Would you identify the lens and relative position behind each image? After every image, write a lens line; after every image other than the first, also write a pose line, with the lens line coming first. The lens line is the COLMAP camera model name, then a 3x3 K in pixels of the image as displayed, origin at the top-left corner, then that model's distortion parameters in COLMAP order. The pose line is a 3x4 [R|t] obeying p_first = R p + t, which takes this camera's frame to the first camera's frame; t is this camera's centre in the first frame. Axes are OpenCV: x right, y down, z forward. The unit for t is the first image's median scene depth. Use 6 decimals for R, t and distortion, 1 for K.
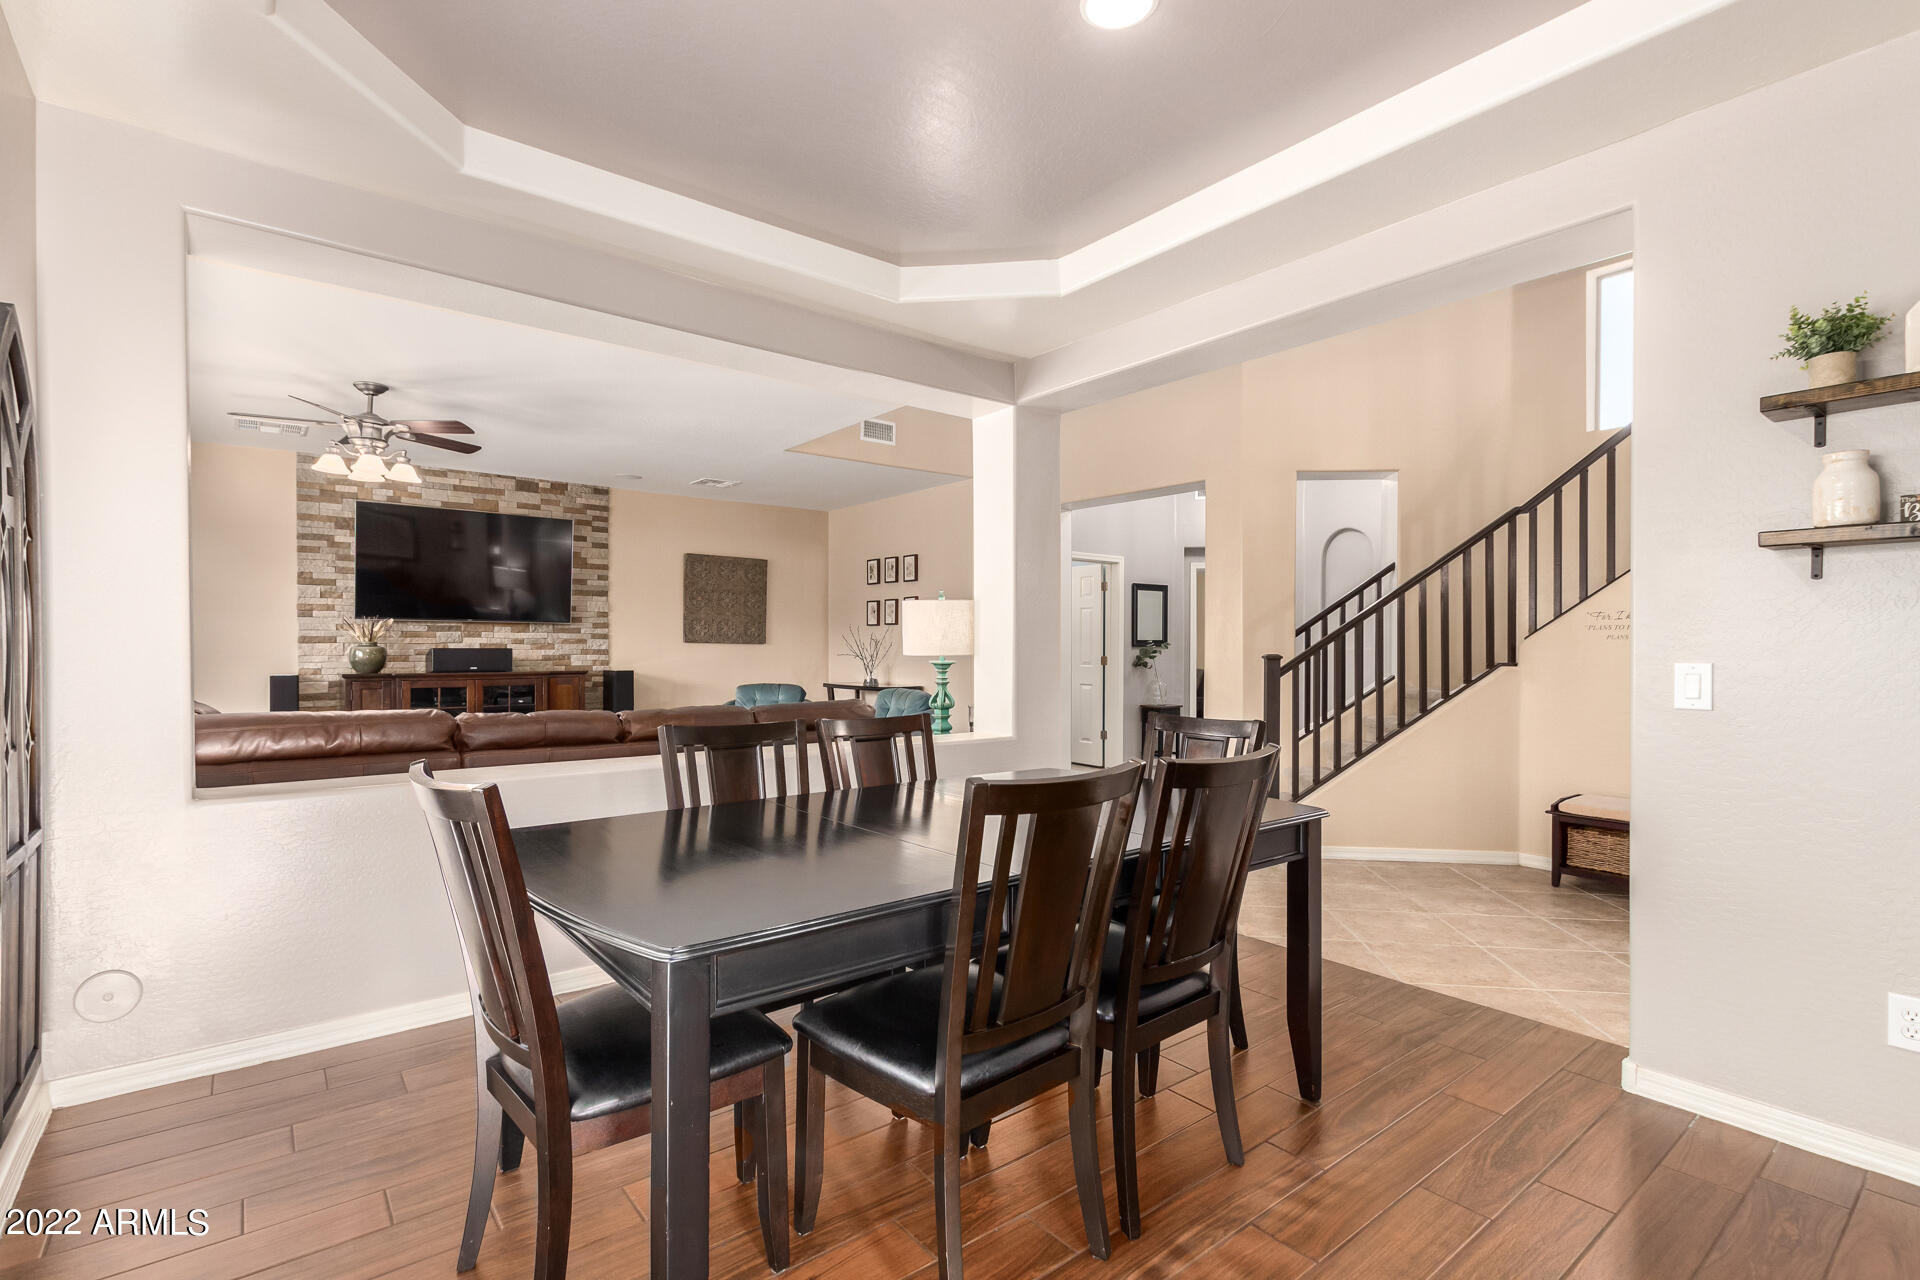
lens RADIAL K [[884.9, 0, 949.3], [0, 884.9, 648.8], [0, 0, 1]] dist [0.003612, -0.000761]
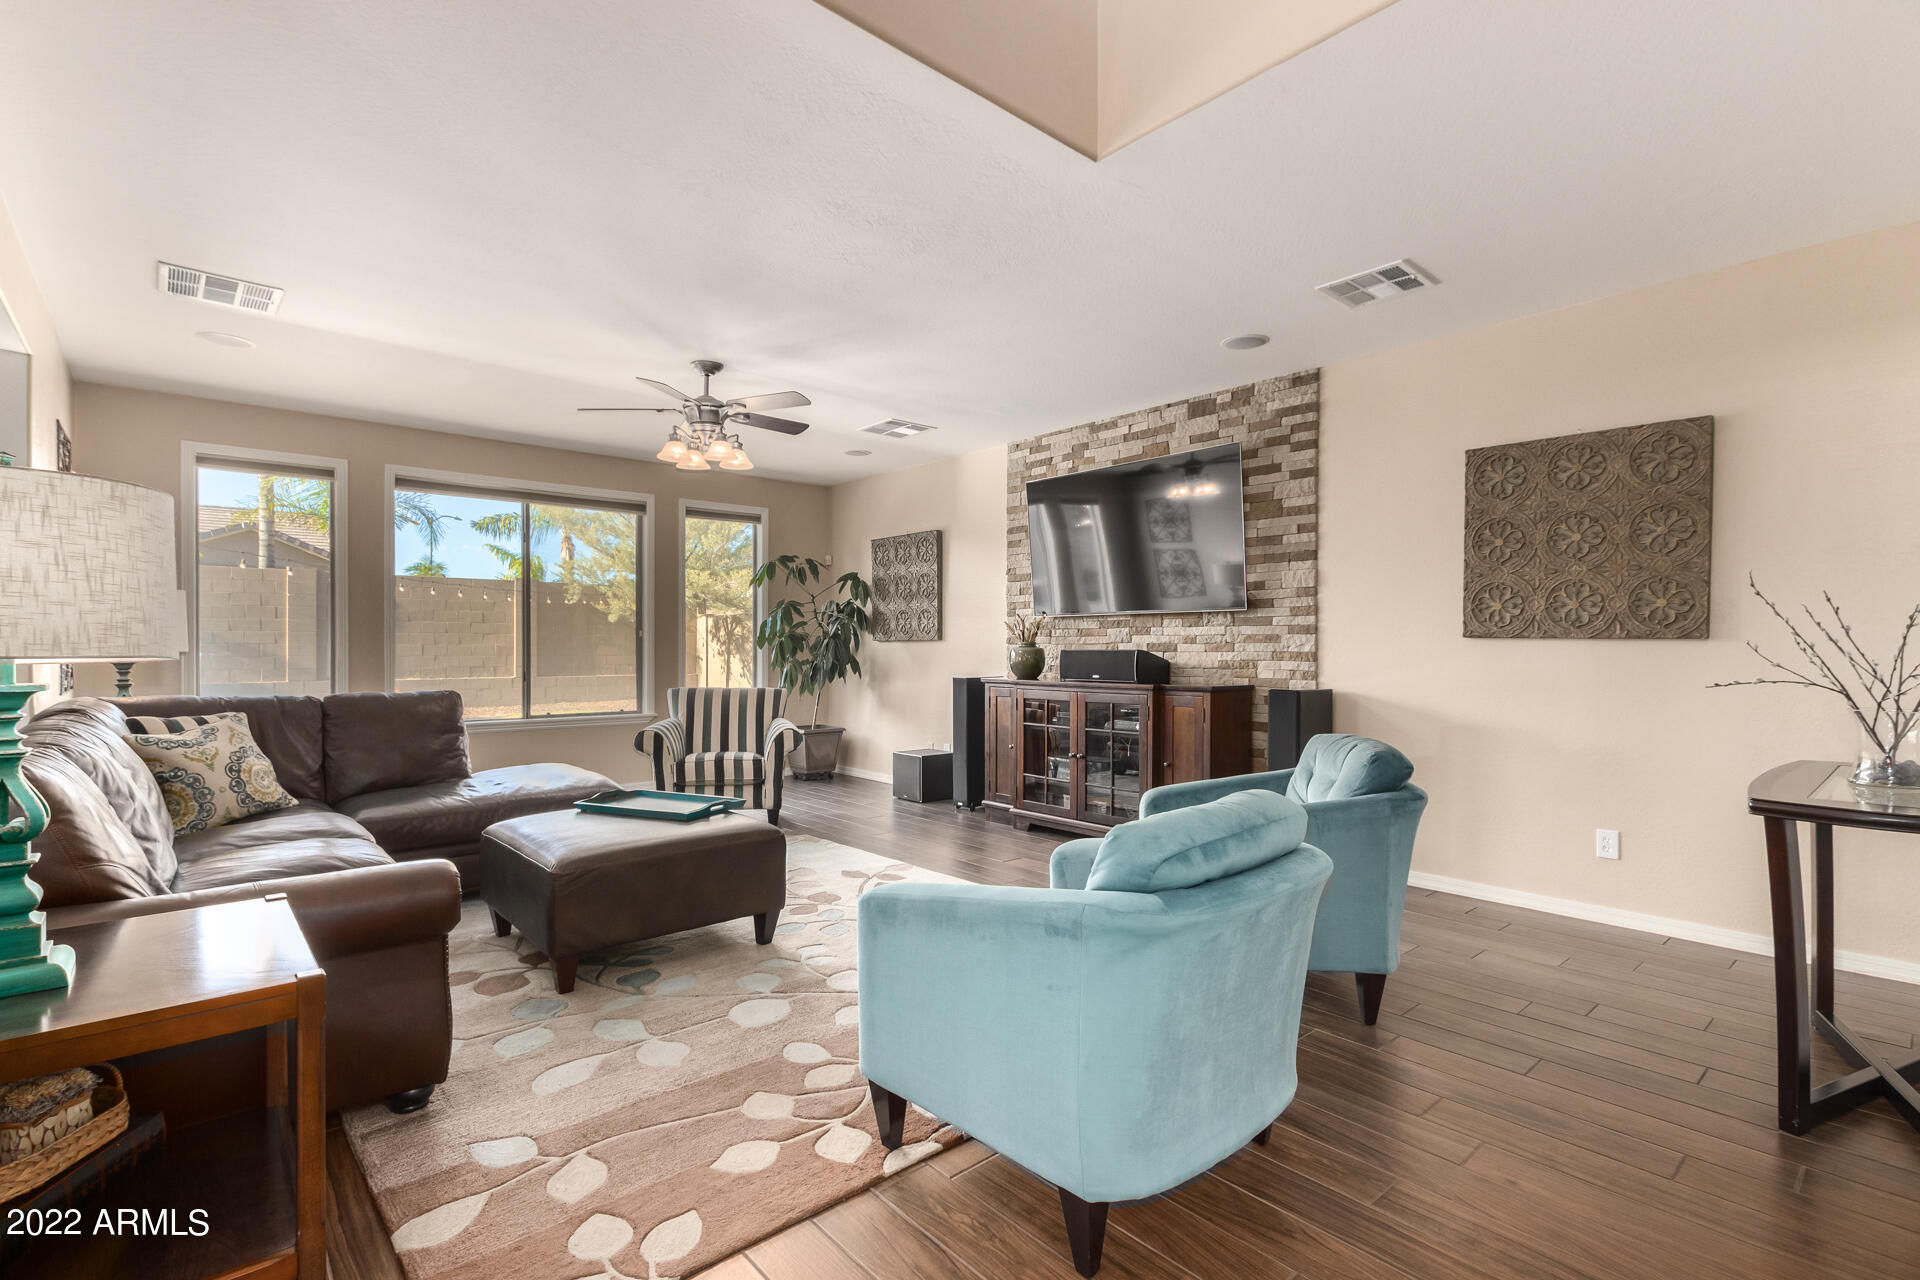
lens RADIAL K [[884.9, 0, 947.0], [0, 884.9, 646.0], [0, 0, 1]] dist [0.003612, -0.000761]
pose [[0.042956, -0.002173, -0.999075, 0.177089], [-0.000959, 0.999997, -0.002216, -0.001735], [0.999077, 0.001054, 0.042953, 0.749346]]
